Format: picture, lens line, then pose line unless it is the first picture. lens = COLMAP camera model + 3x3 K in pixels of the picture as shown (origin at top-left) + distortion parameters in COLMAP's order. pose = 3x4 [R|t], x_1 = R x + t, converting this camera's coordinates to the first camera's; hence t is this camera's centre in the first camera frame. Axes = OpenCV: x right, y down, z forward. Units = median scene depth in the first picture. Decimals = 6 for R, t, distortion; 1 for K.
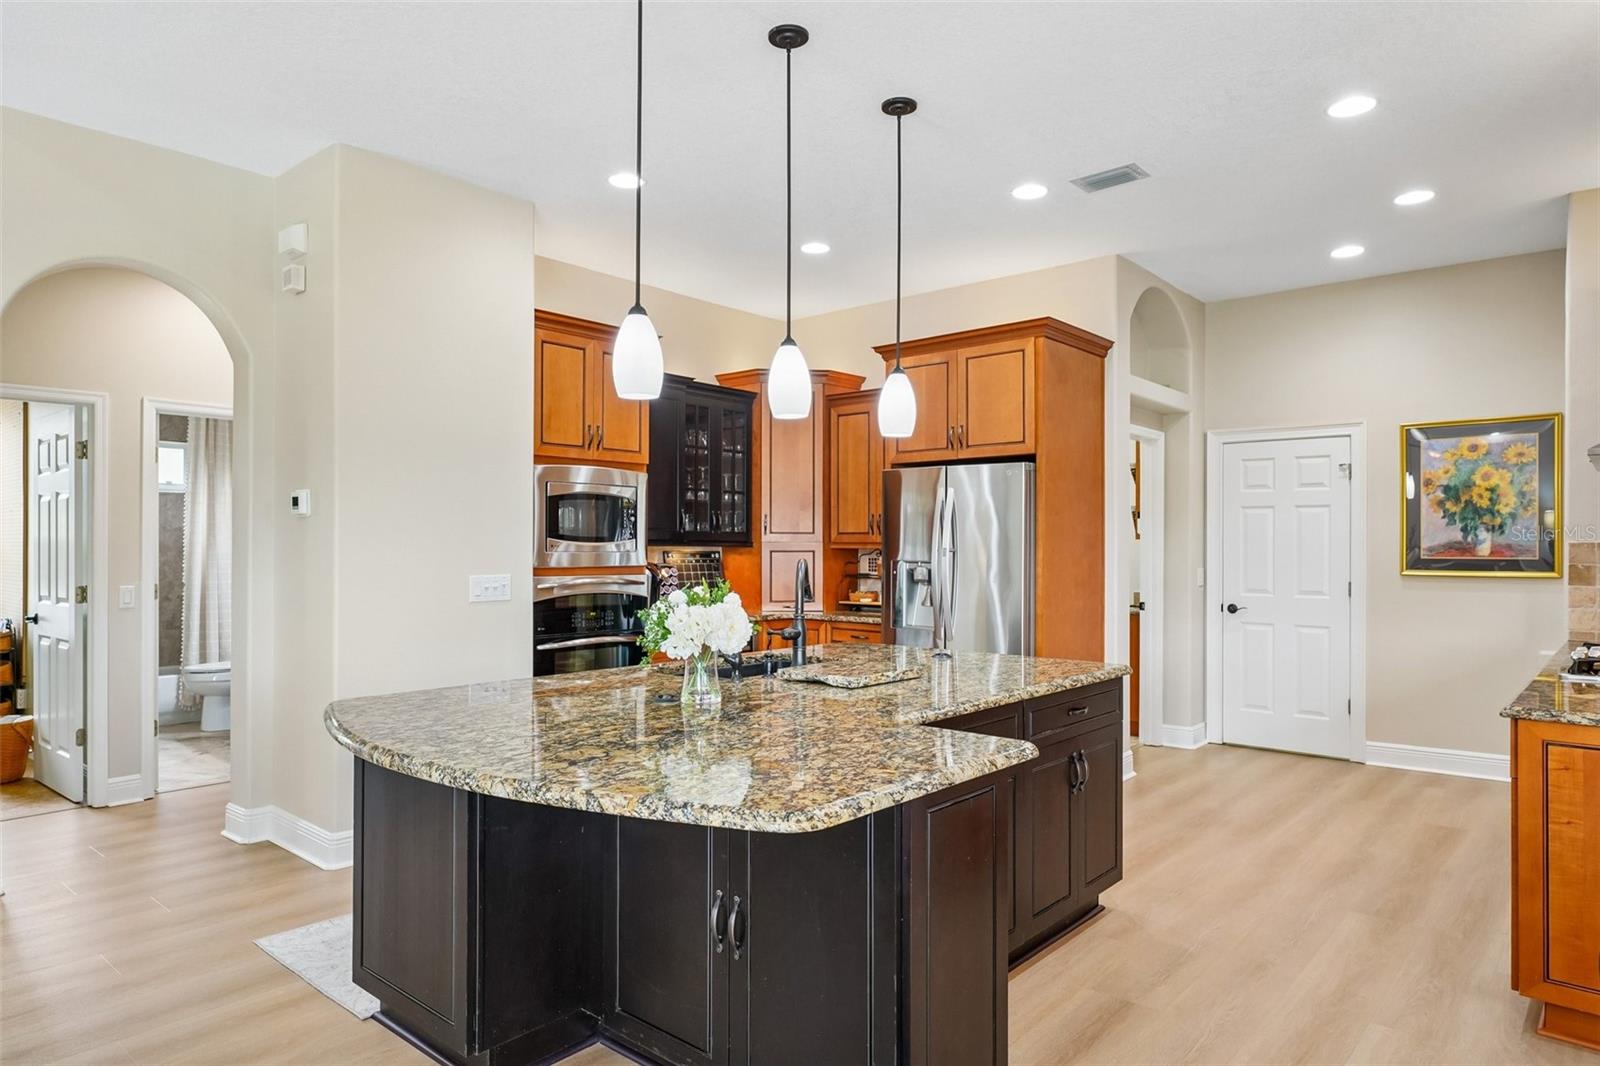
lens RADIAL K [[964.9, 0, 795.1], [0, 964.9, 536.0], [0, 0, 1]] dist [-0.003746, 0.000873]
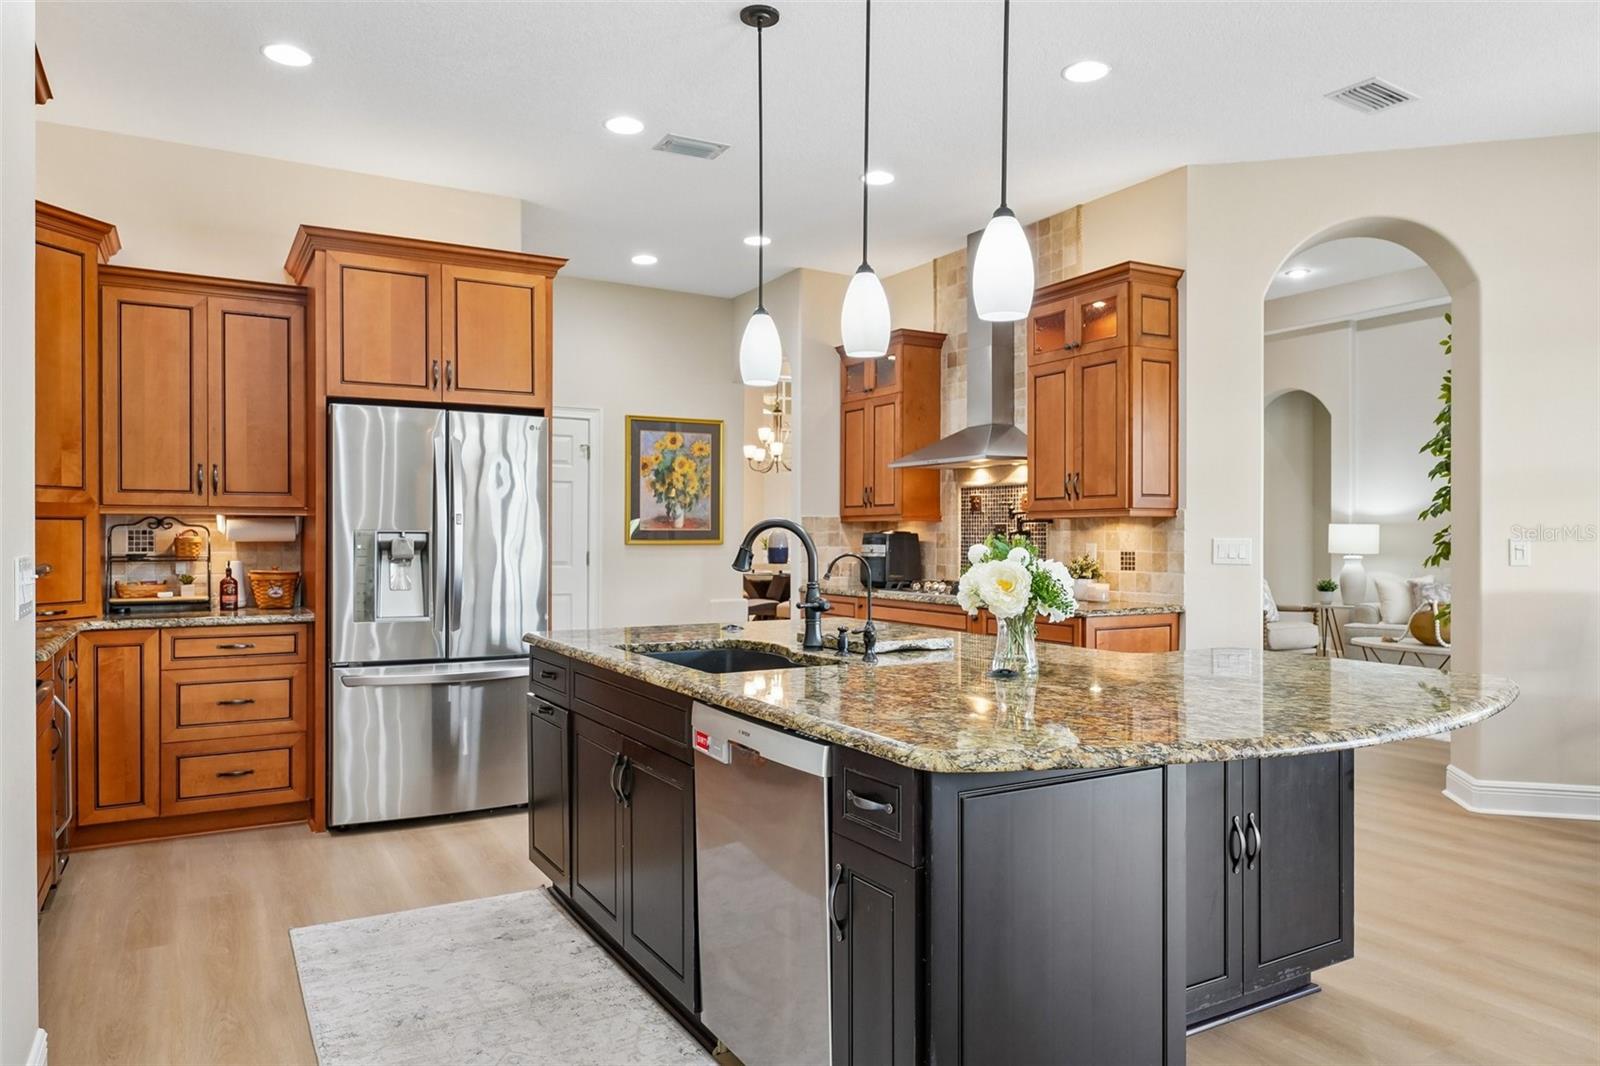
lens RADIAL K [[1041.2, 0, 789.2], [0, 1041.2, 540.6], [0, 0, 1]] dist [-0.002097, -0.000327]
pose [[0.314908, -0.007906, 0.949089, -0.531655], [-0.011542, 0.999859, 0.012158, 0.019380], [-0.949052, -0.014783, 0.314773, 0.436910]]
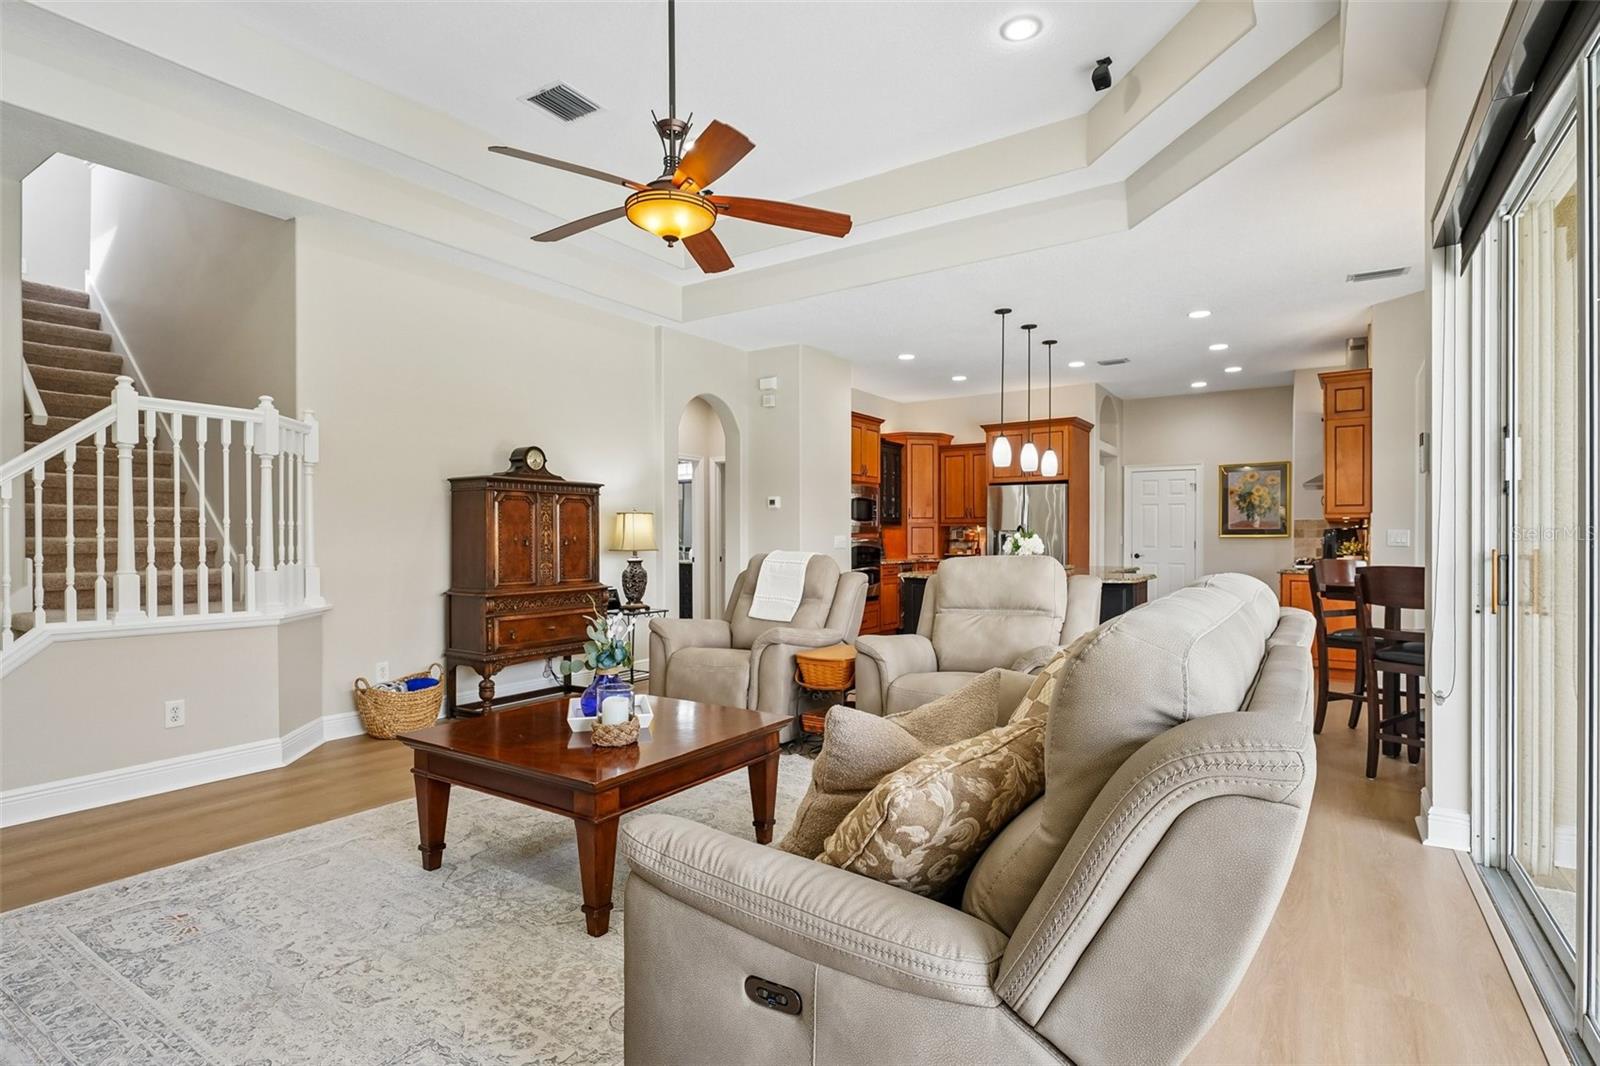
lens RADIAL K [[814.2, 0, 797.6], [0, 814.2, 535.7], [0, 0, 1]] dist [0.000493, 0.000002]
pose [[0.990052, -0.005011, 0.140611, -0.548430], [0.003609, 0.999941, 0.010227, 0.016775], [-0.140654, -0.009618, 0.990012, -0.647180]]
